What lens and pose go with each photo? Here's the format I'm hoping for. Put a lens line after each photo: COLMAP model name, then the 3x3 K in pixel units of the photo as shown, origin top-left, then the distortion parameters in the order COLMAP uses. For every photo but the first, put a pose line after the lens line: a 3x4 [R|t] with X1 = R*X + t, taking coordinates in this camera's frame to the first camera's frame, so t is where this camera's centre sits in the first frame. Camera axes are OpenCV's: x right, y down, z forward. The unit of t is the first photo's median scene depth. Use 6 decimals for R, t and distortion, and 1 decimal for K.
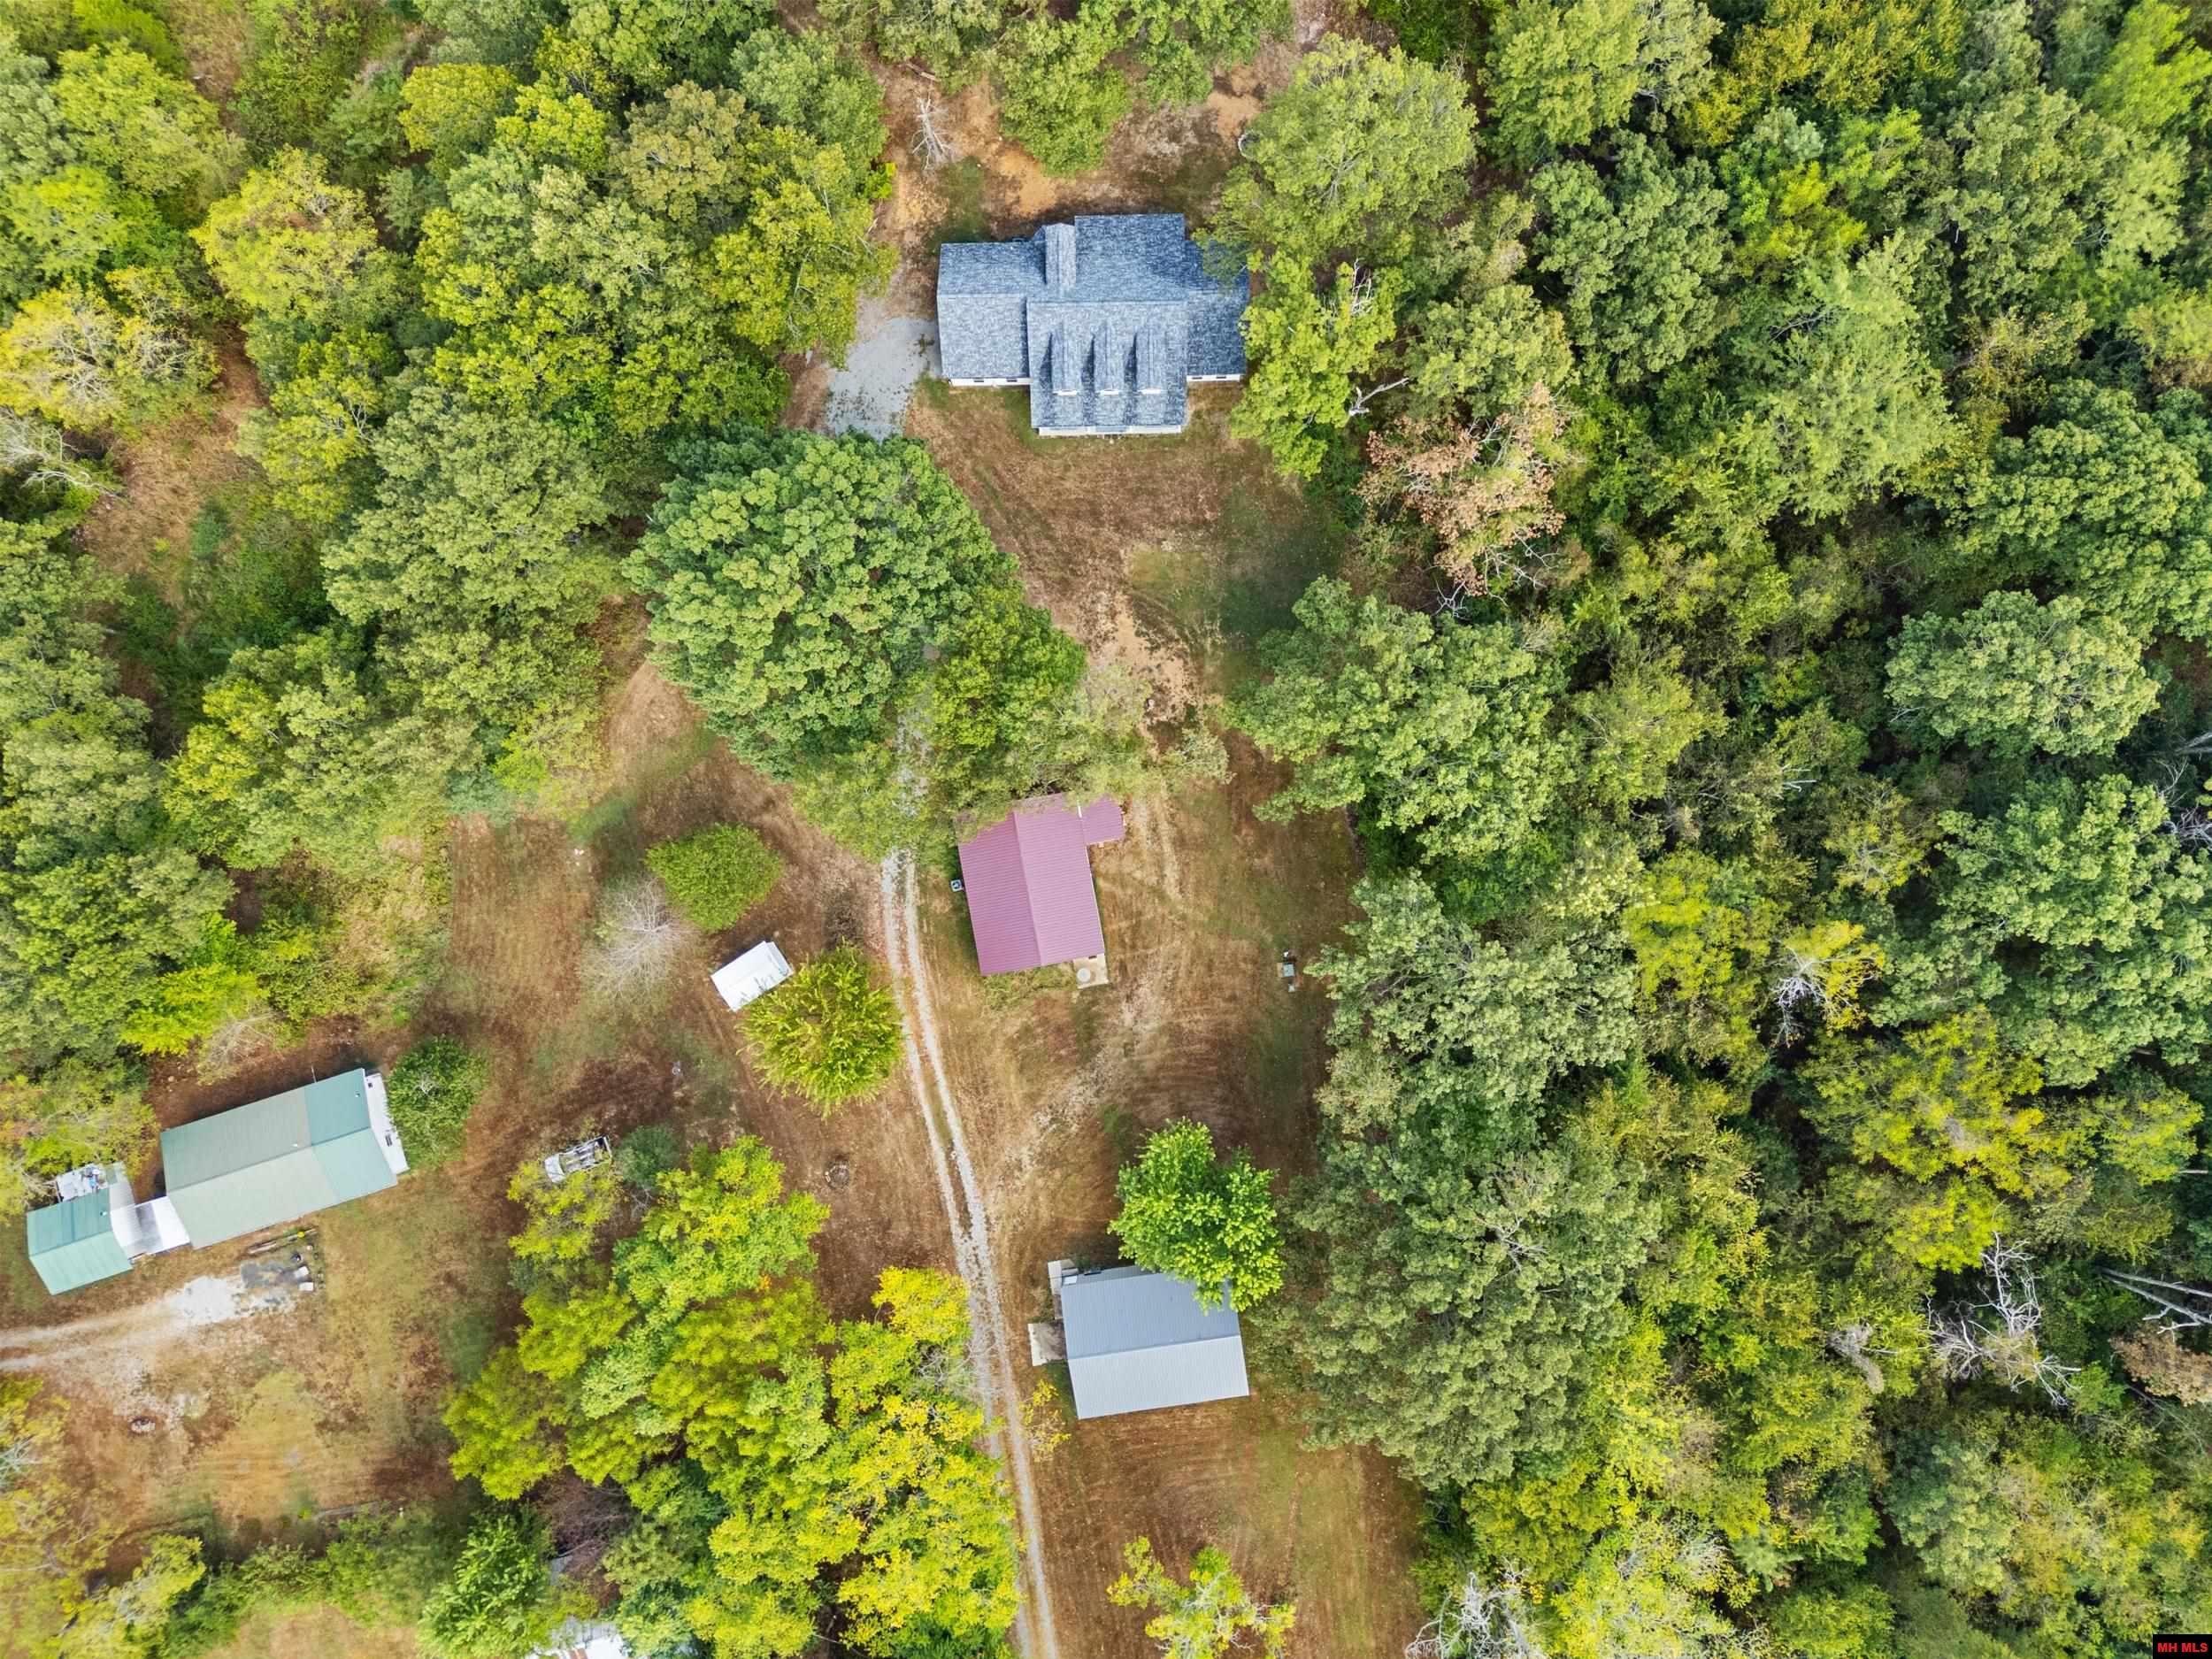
lens RADIAL K [[1561.8, 0, 1106.0], [0, 1561.8, 829.5], [0, 0, 1]] dist [-0.008221, -0.003564]
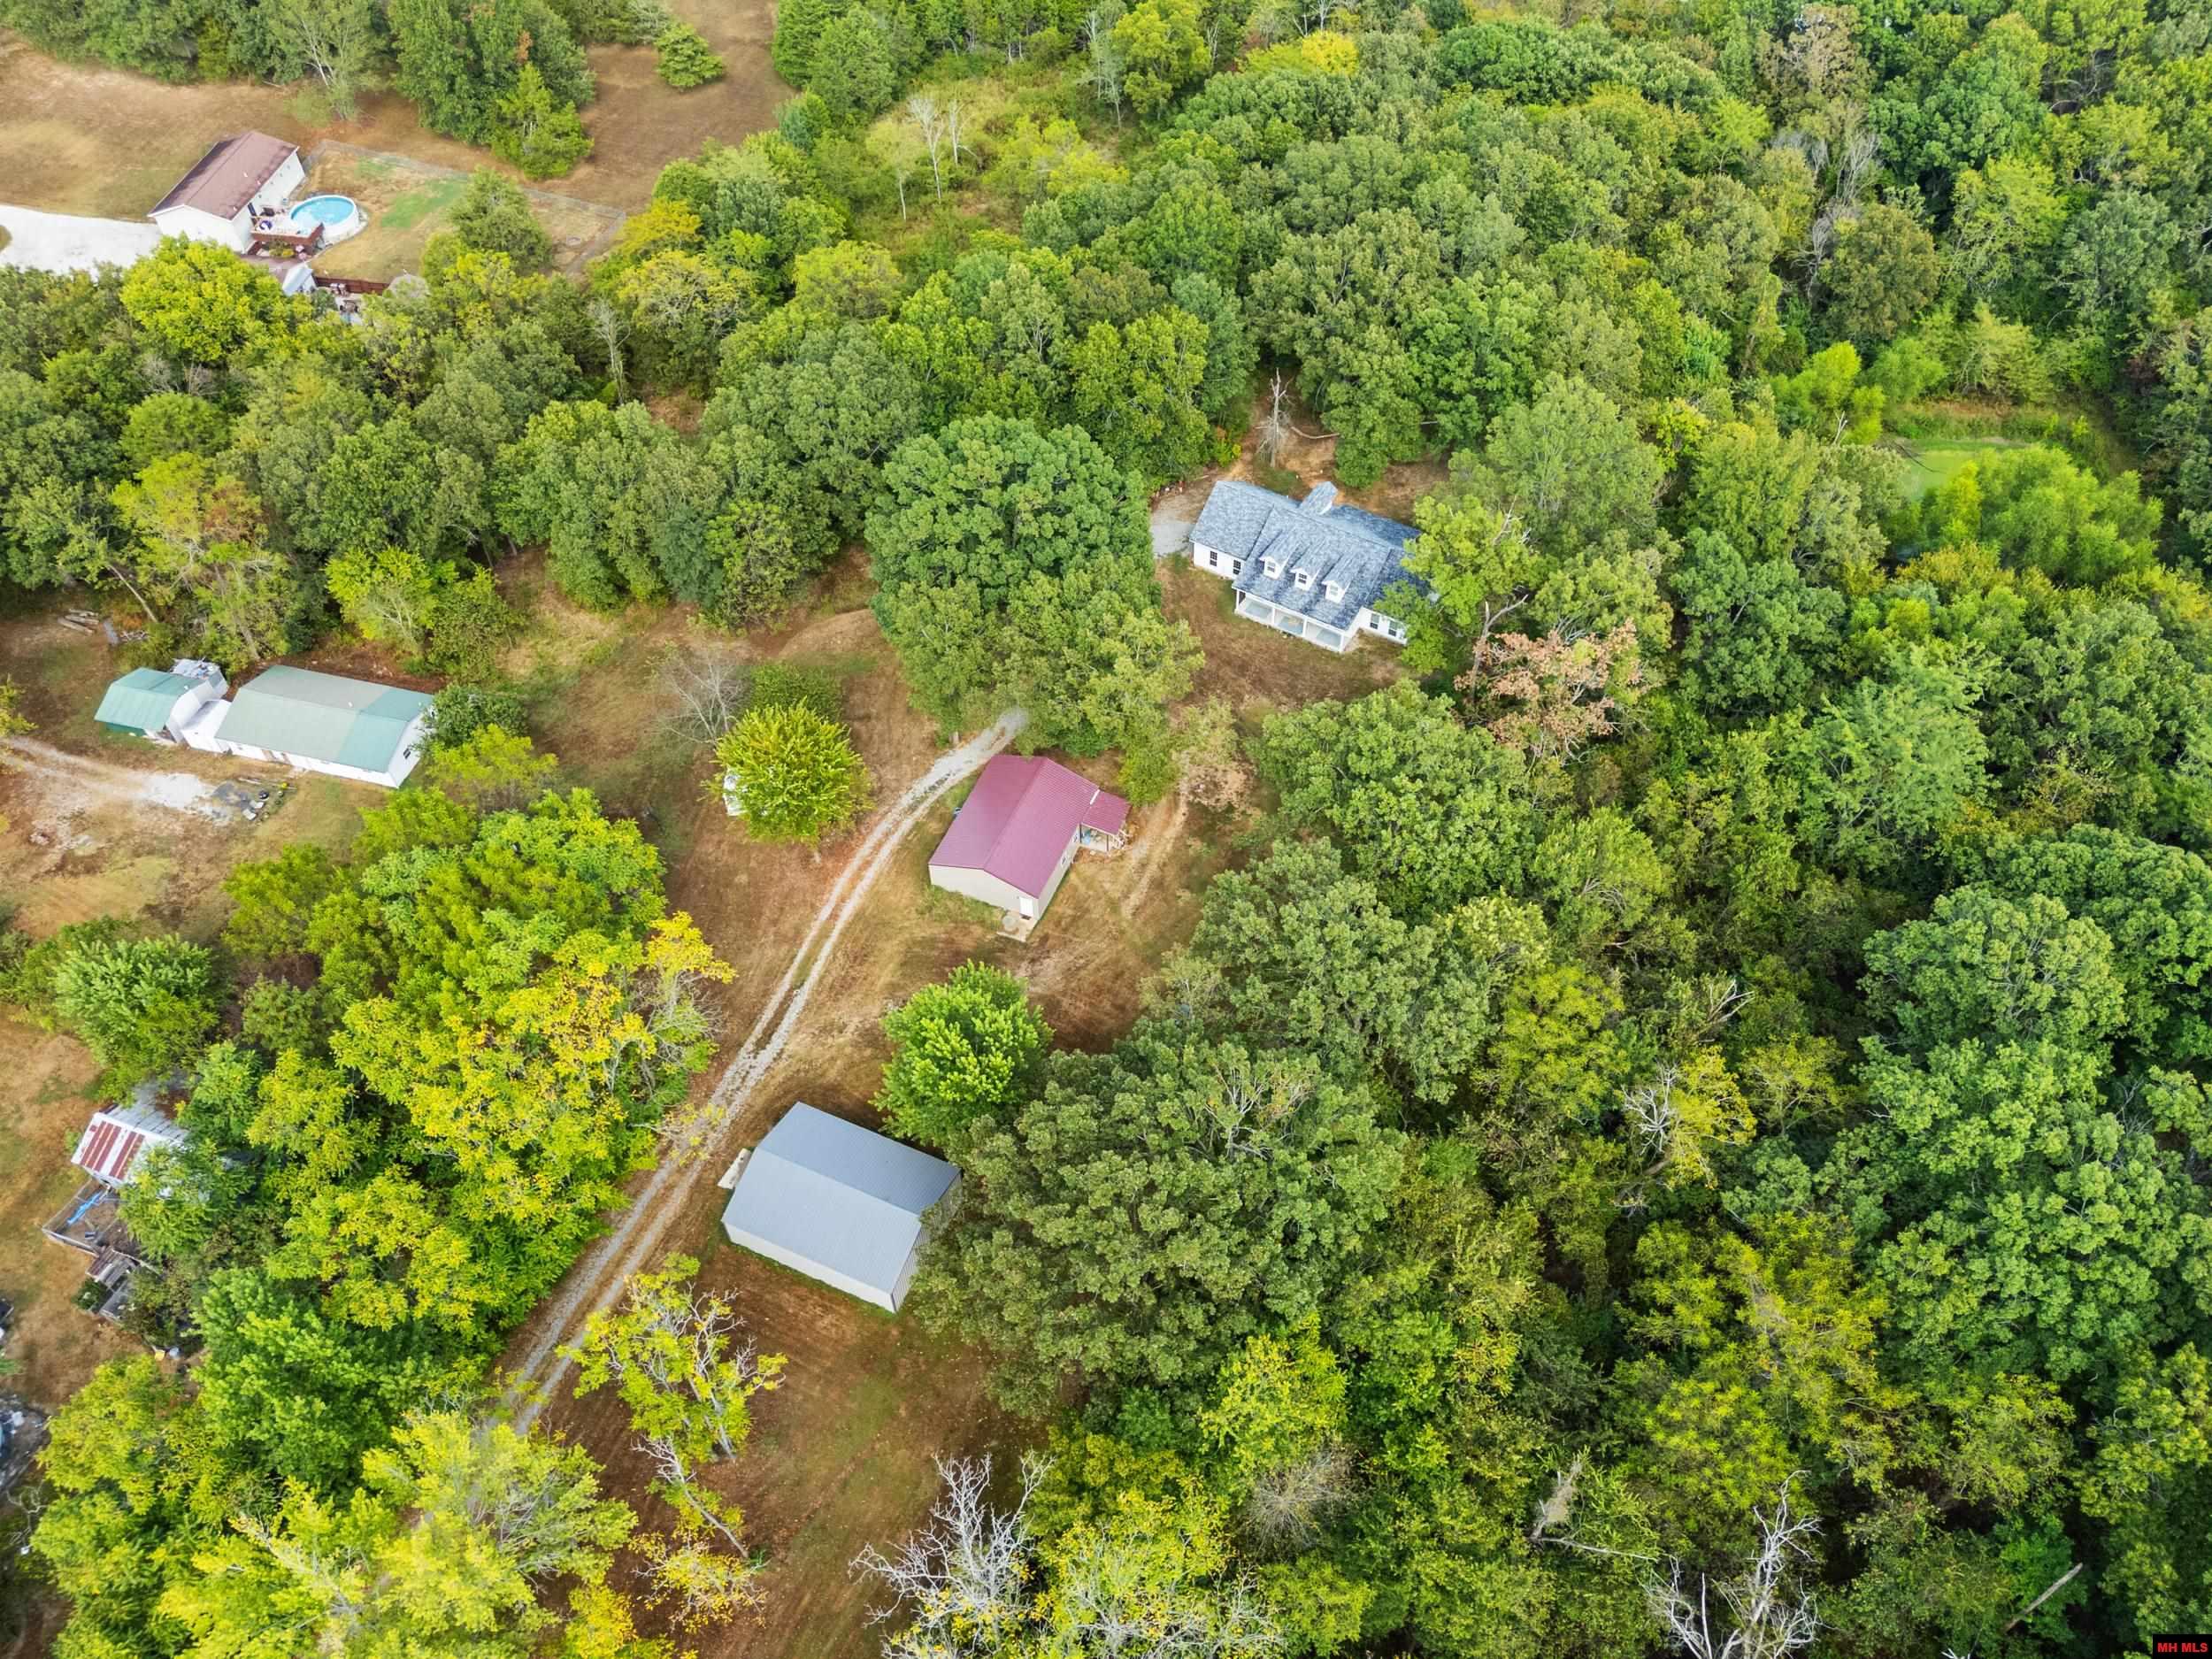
lens RADIAL K [[1561.8, 0, 1106.0], [0, 1561.8, 829.5], [0, 0, 1]] dist [-0.008221, -0.003564]
pose [[0.842965, 0.425752, -0.328855, 0.353409], [-0.537943, 0.673106, -0.507490, 0.543132], [0.005289, 0.604701, 0.796435, 0.156659]]
